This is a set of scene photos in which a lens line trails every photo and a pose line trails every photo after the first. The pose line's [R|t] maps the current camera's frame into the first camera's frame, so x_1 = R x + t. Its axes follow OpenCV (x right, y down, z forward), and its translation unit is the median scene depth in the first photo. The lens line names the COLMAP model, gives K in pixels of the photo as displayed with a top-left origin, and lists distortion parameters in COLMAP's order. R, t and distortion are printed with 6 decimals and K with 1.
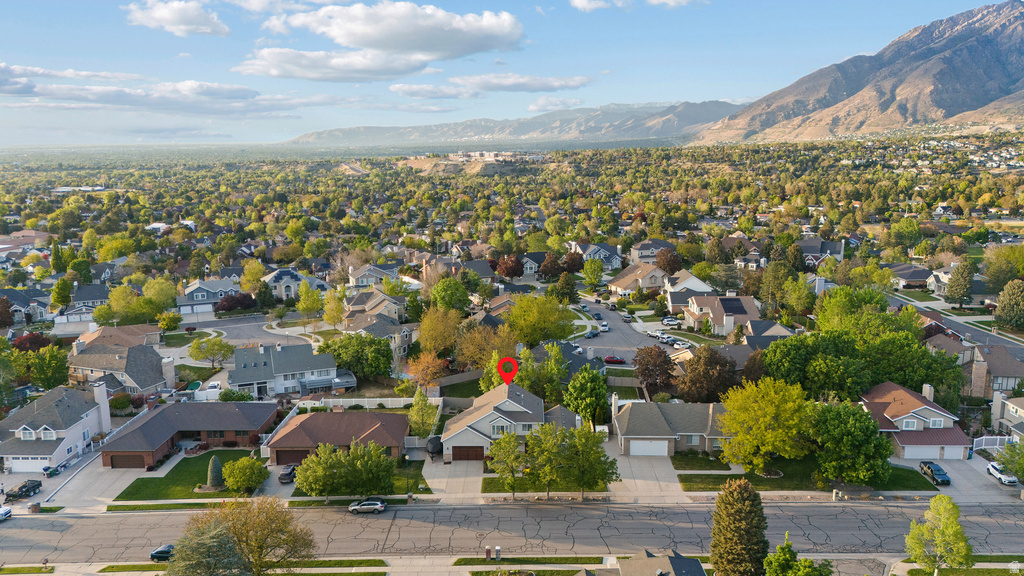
lens RADIAL K [[750.0, 0, 513.9], [0, 750.0, 282.5], [0, 0, 1]] dist [0.077627, -0.067055]
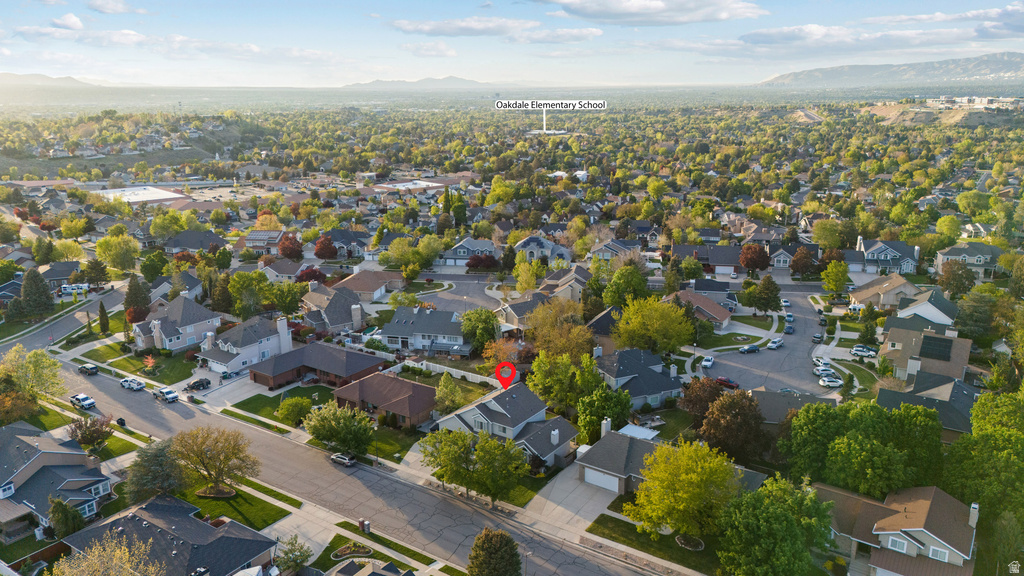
lens RADIAL K [[750.0, 0, 513.9], [0, 750.0, 283.0], [0, 0, 1]] dist [0.077627, -0.067055]
pose [[0.828360, 0.143582, -0.541482, 0.138858], [-0.103382, 0.989175, 0.104141, -0.030169], [0.550574, -0.030287, 0.834237, 0.028883]]
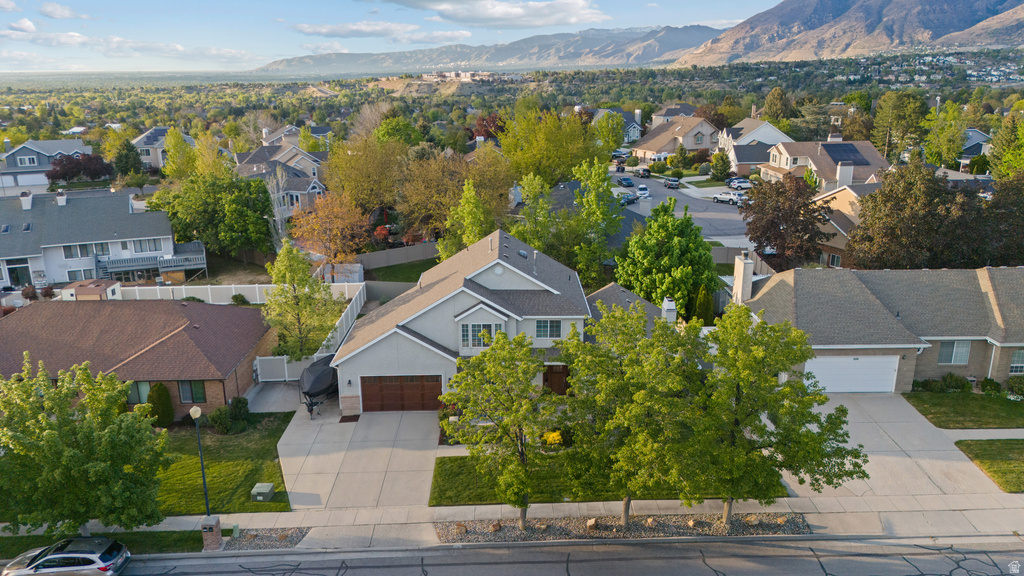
lens RADIAL K [[750.0, 0, 512.8], [0, 750.0, 286.4], [0, 0, 1]] dist [0.077627, -0.067055]
pose [[0.999606, -0.010843, 0.025904, -0.002799], [0.008351, 0.995497, 0.094420, 0.031700], [-0.026811, -0.094167, 0.995195, 0.144522]]
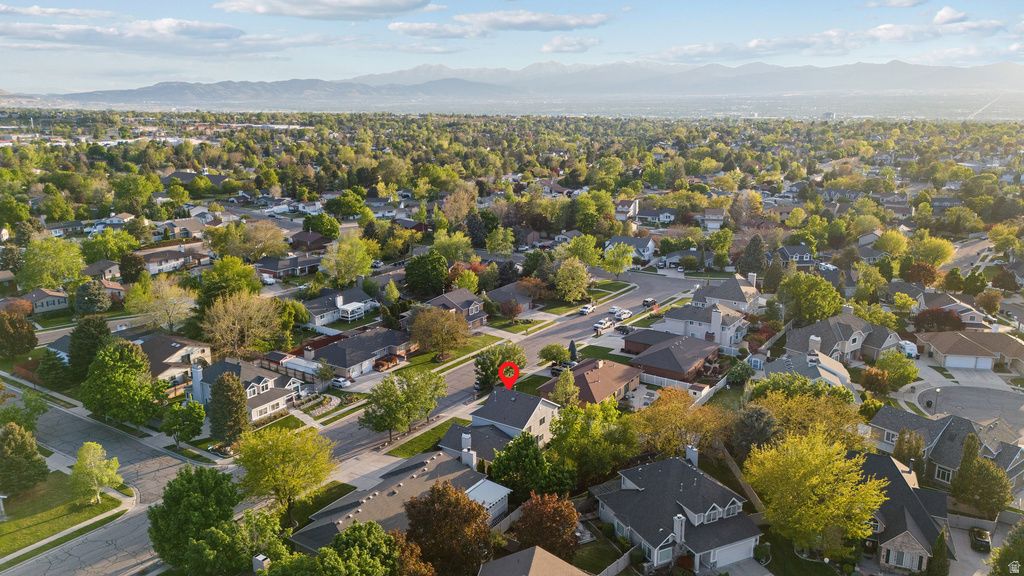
lens RADIAL K [[750.0, 0, 514.1], [0, 750.0, 286.8], [0, 0, 1]] dist [0.077627, -0.067055]
pose [[-0.540384, 0.210508, -0.814661, 0.194849], [-0.156770, 0.926057, 0.343281, -0.082306], [0.826685, 0.313218, -0.467425, 0.351845]]
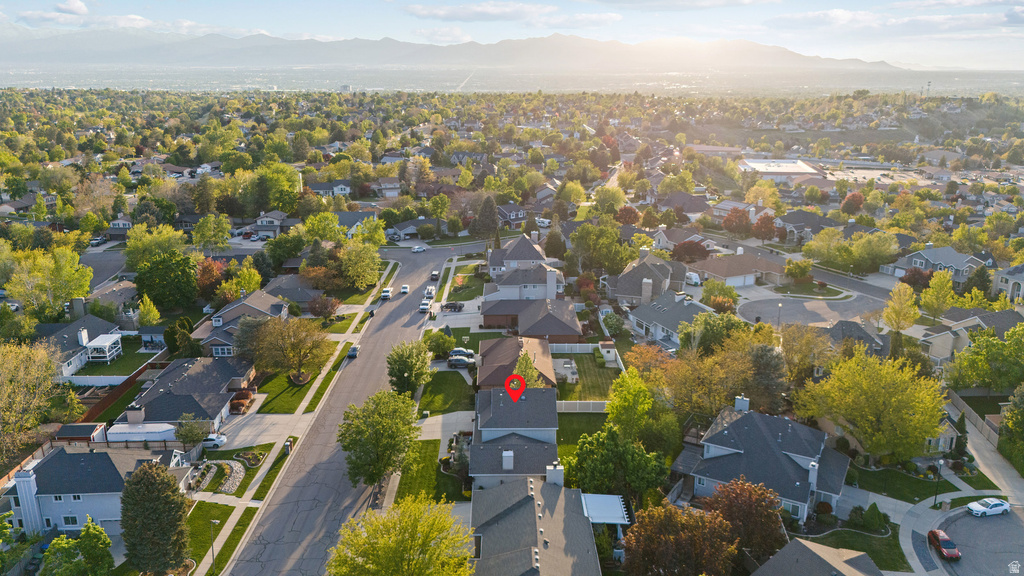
lens RADIAL K [[750.0, 0, 516.3], [0, 750.0, 294.5], [0, 0, 1]] dist [0.077627, -0.067055]
pose [[0.033089, 0.290415, -0.956329, 0.194018], [-0.188911, 0.941422, 0.279352, -0.048751], [0.981437, 0.171417, 0.086013, 0.223118]]
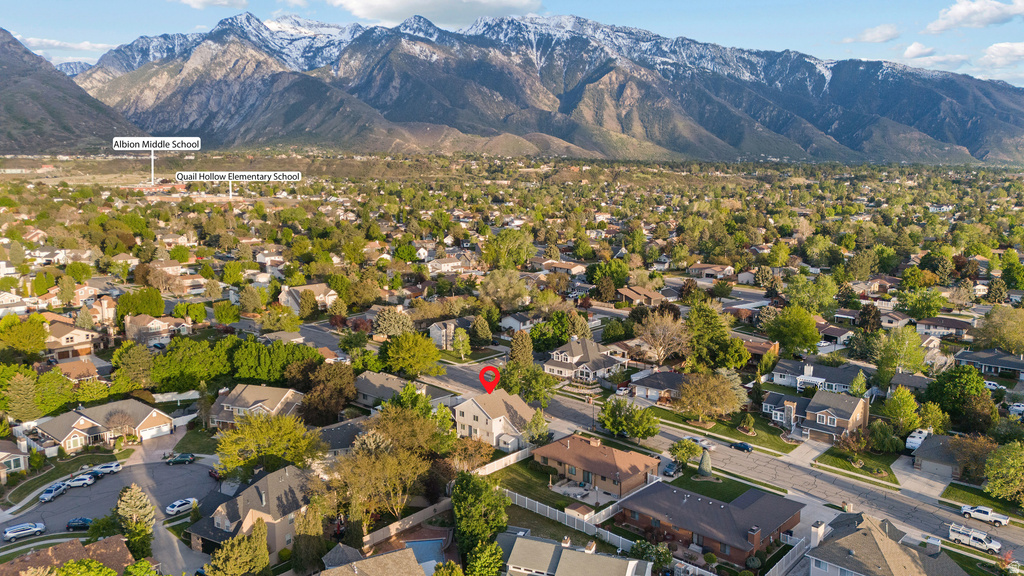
lens RADIAL K [[750.0, 0, 517.0], [0, 750.0, 288.1], [0, 0, 1]] dist [0.077627, -0.067055]
pose [[-0.745942, -0.094952, 0.659208, -0.214641], [0.131895, 0.949121, 0.285960, -0.095107], [-0.652820, 0.300255, -0.695466, 0.445871]]
